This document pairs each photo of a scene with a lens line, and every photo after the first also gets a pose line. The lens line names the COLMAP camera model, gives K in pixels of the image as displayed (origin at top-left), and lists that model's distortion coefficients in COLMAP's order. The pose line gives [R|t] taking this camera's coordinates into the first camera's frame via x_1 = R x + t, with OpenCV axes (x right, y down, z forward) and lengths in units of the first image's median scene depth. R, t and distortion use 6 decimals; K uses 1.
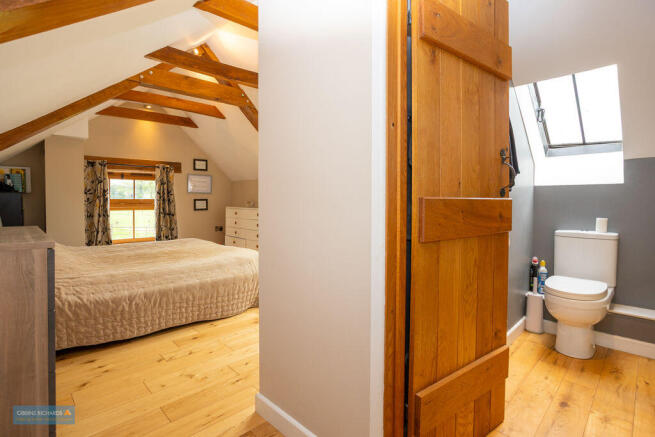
lens RADIAL K [[321.8, 0, 324.6], [0, 321.8, 215.1], [0, 0, 1]] dist [-0.047579, 0.014243]
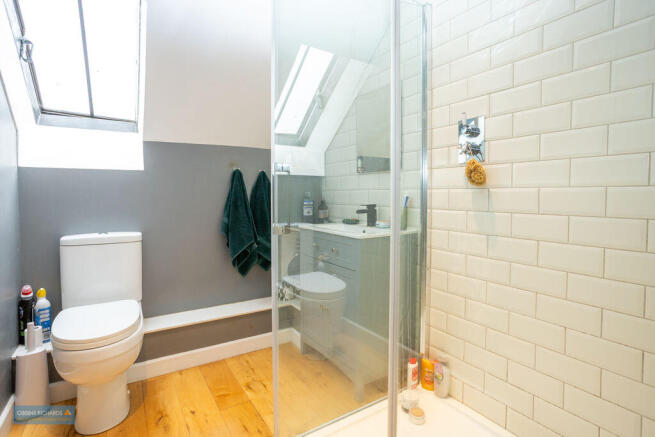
lens RADIAL K [[321.8, 0, 324.6], [0, 321.8, 215.1], [0, 0, 1]] dist [-0.047579, 0.014243]
pose [[0.212230, -0.043556, 0.976249, 0.231077], [0.021693, 0.998970, 0.039854, -0.007738], [-0.976979, 0.012719, 0.212956, 0.342112]]
